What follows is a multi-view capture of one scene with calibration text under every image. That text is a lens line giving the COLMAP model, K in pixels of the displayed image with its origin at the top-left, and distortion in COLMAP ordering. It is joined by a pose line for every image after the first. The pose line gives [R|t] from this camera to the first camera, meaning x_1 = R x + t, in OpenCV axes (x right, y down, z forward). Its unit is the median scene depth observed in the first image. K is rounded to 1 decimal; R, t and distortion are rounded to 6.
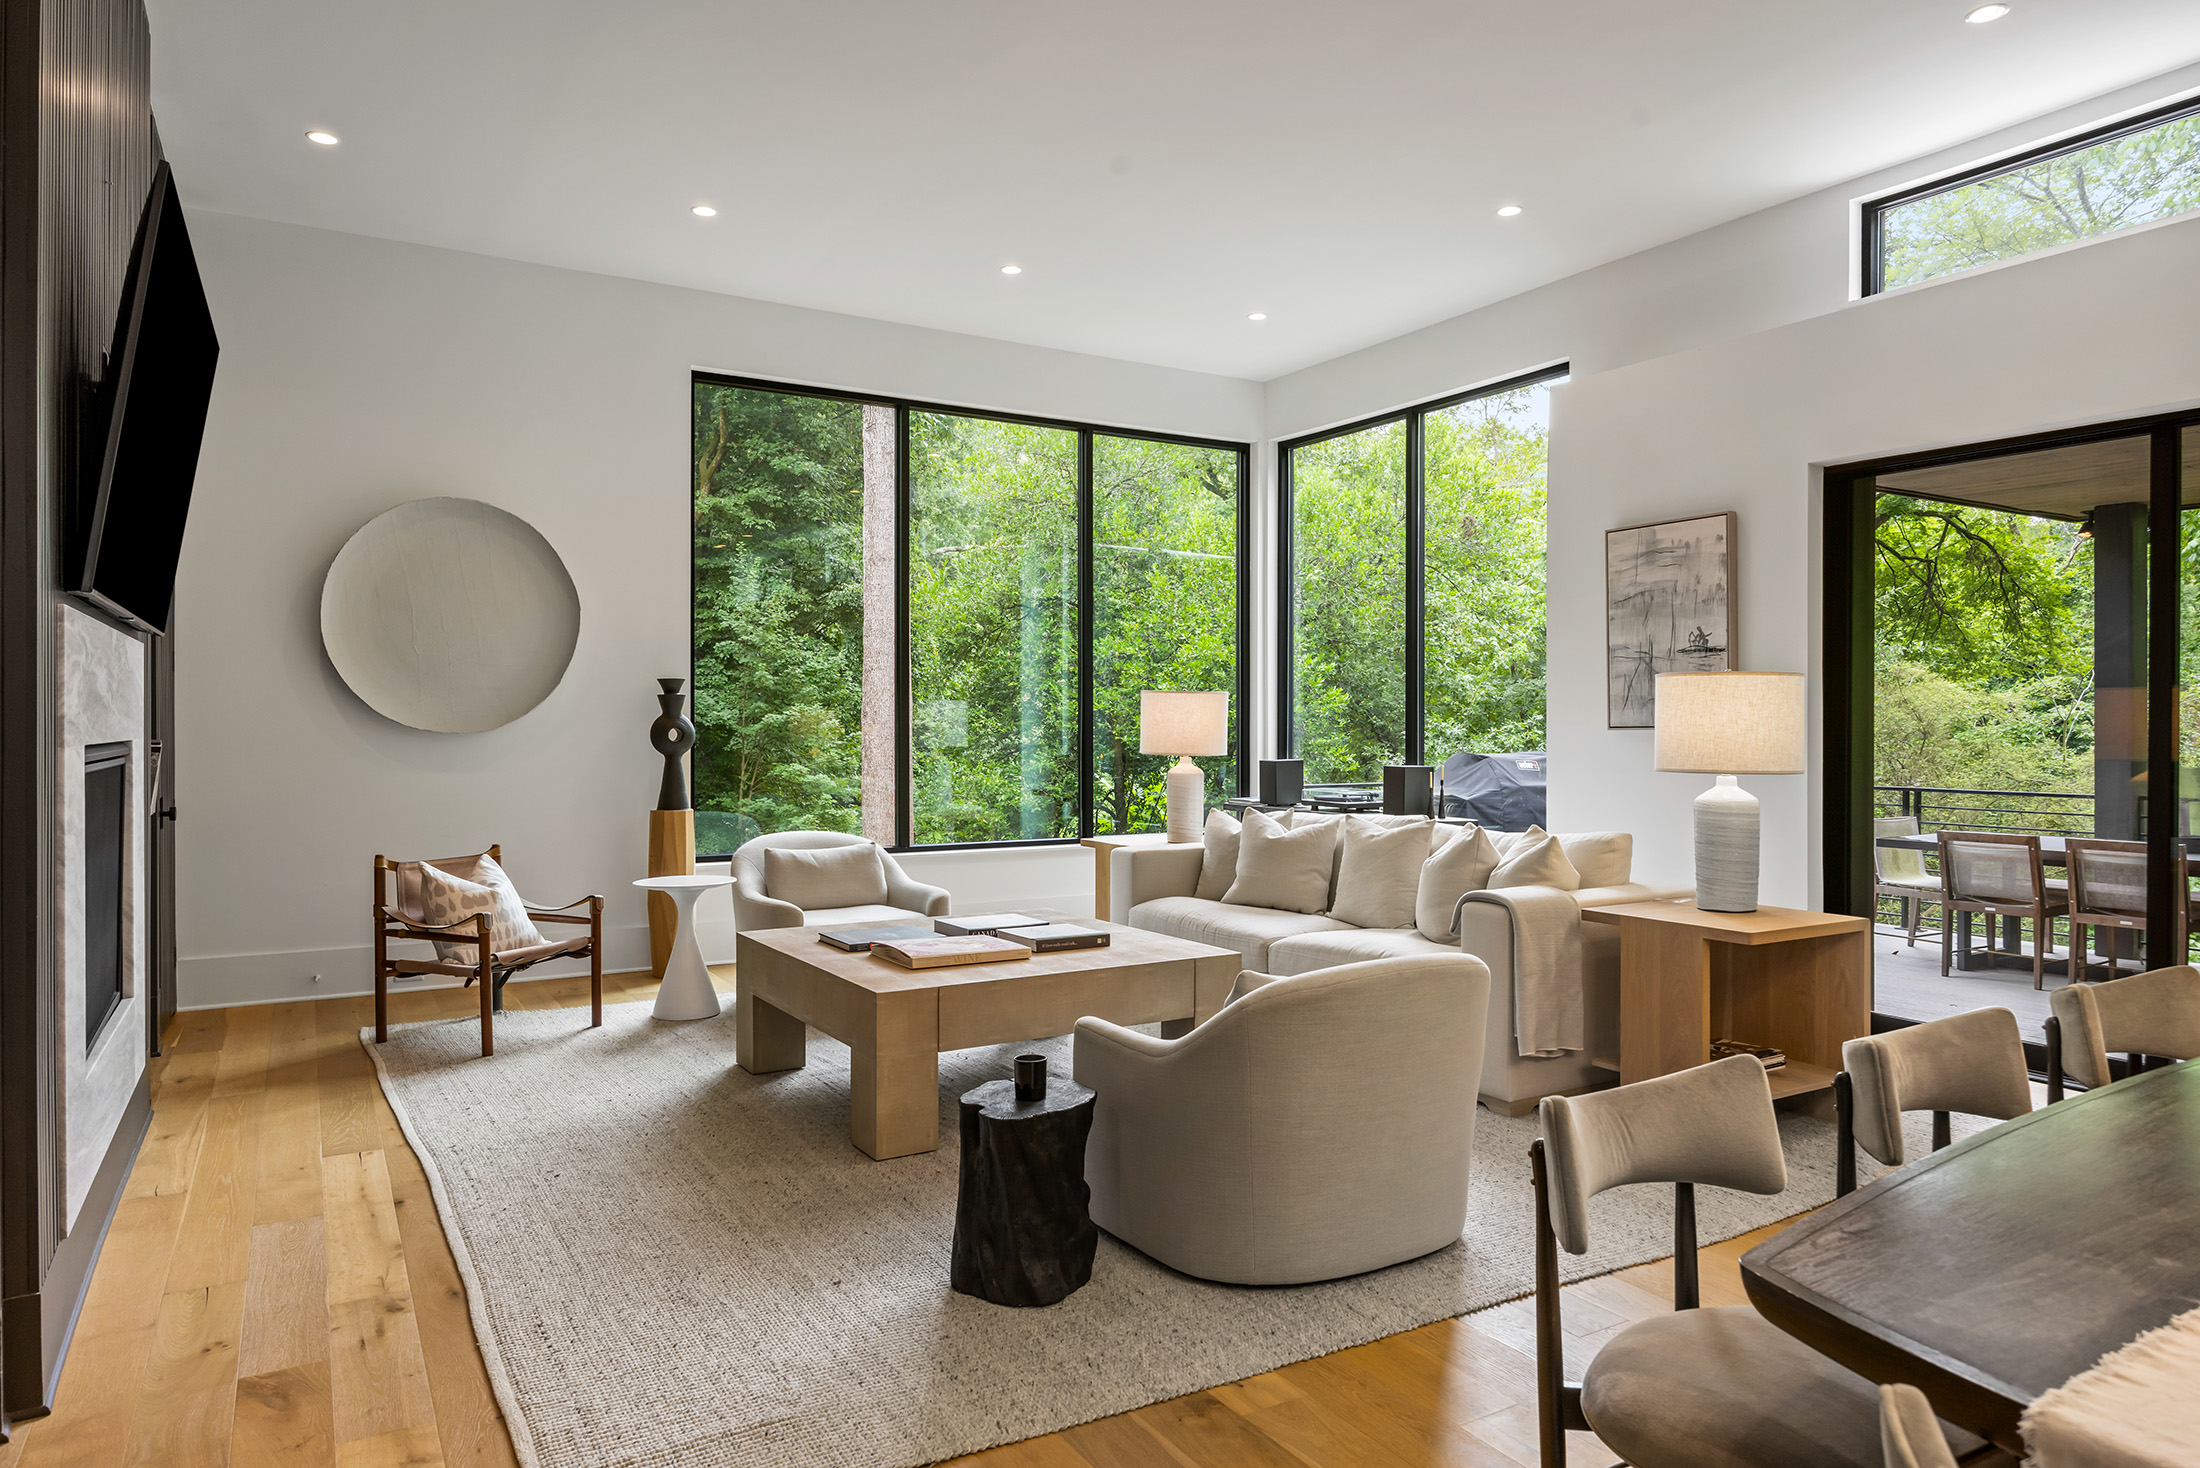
lens RADIAL K [[1370.9, 0, 1092.9], [0, 1370.9, 734.1], [0, 0, 1]] dist [-0.004480, -0.003571]
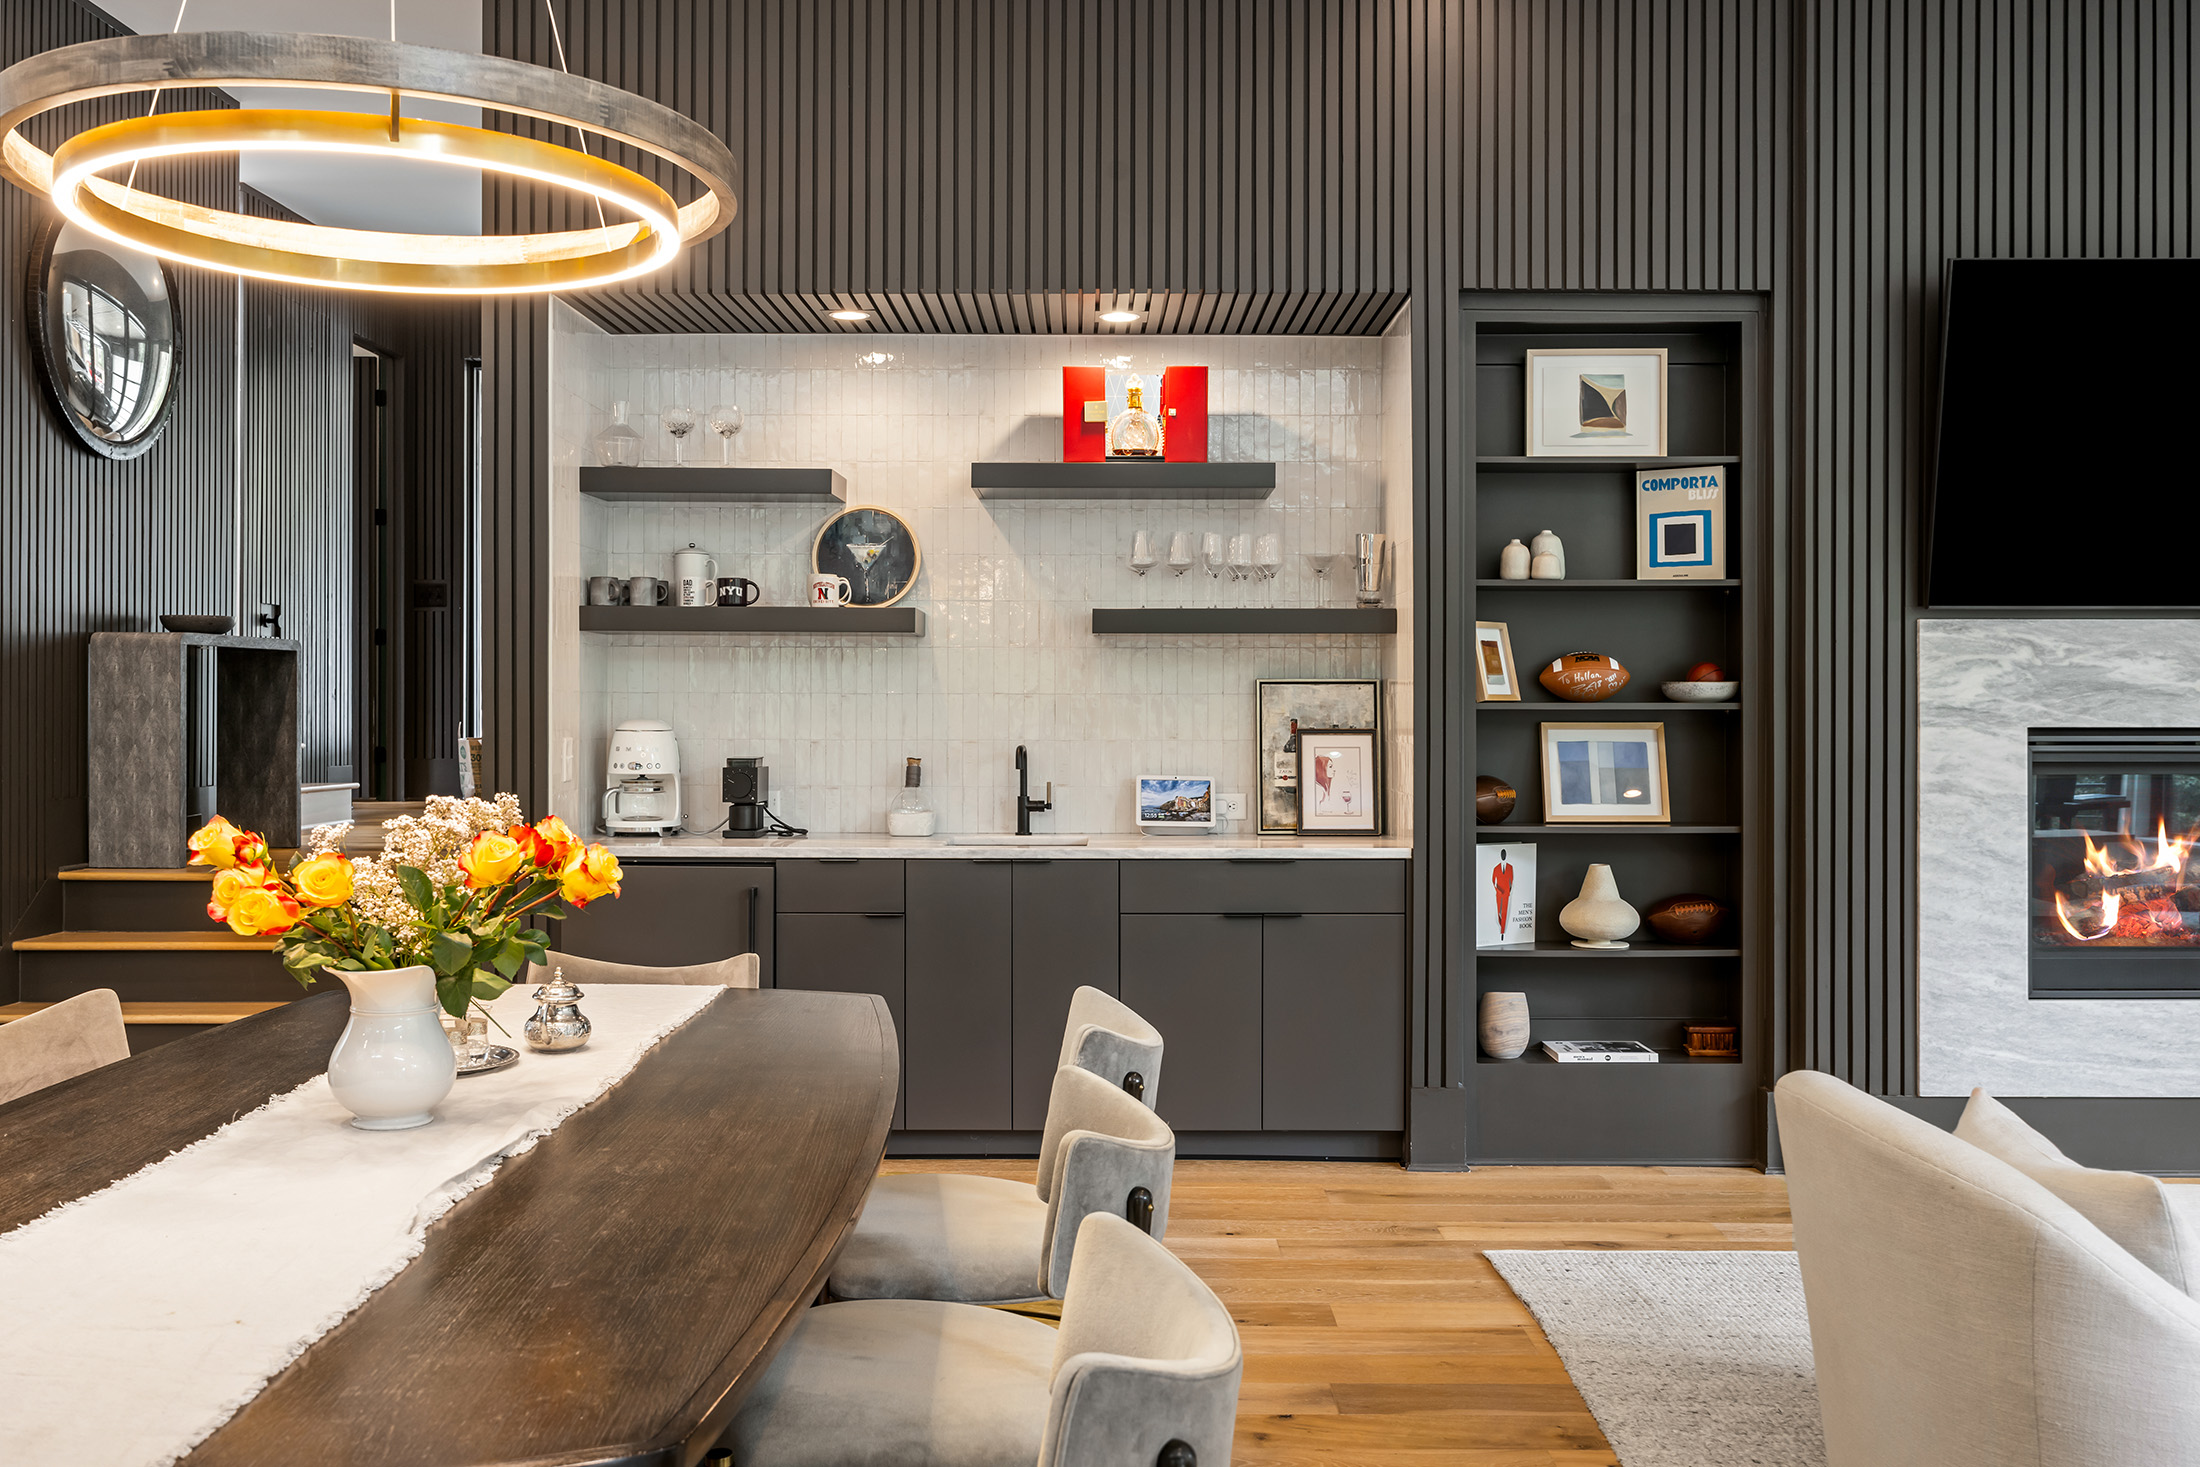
lens RADIAL K [[1897.0, 0, 1094.7], [0, 1897.0, 718.9], [0, 0, 1]] dist [-0.006167, 0.017854]
pose [[-0.515136, 0.005435, -0.857092, 0.607136], [-0.009786, 0.999877, 0.012222, -0.004389], [0.857053, 0.014684, -0.515019, 0.618165]]
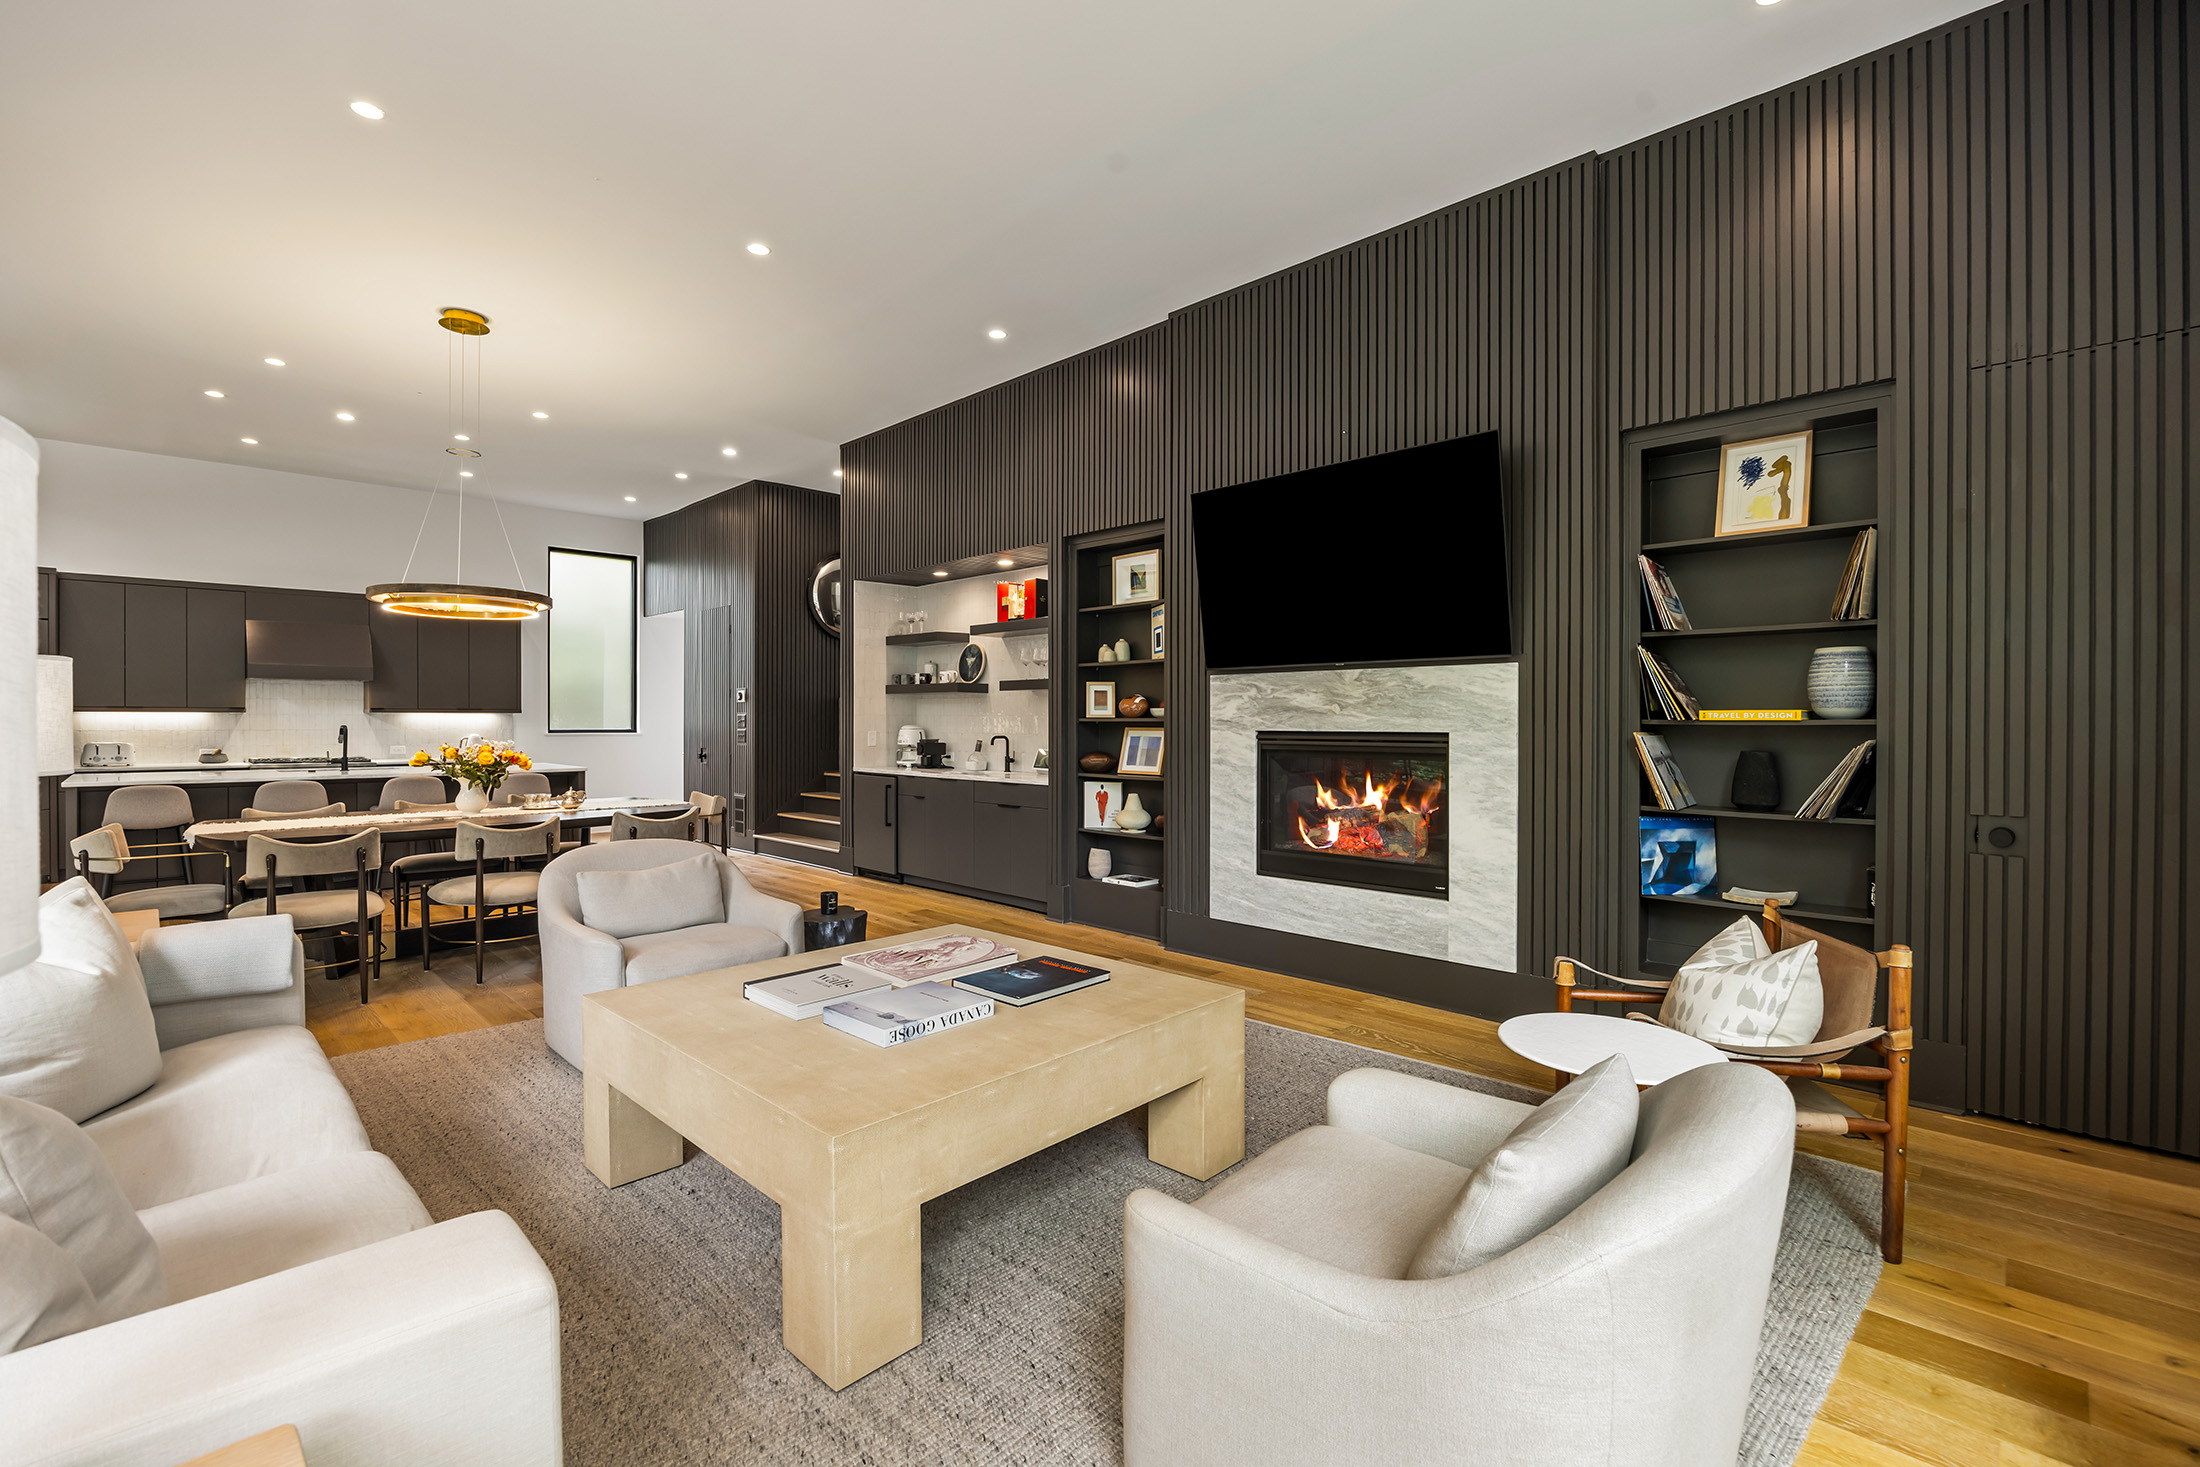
lens RADIAL K [[961.0, 0, 1102.7], [0, 961.0, 729.5], [0, 0, 1]] dist [-0.011437, -0.000587]
pose [[-0.967105, 0.002124, -0.254367, -0.032589], [-0.002978, 0.999802, 0.019671, -0.011280], [0.254359, 0.019781, -0.966908, 1.324328]]
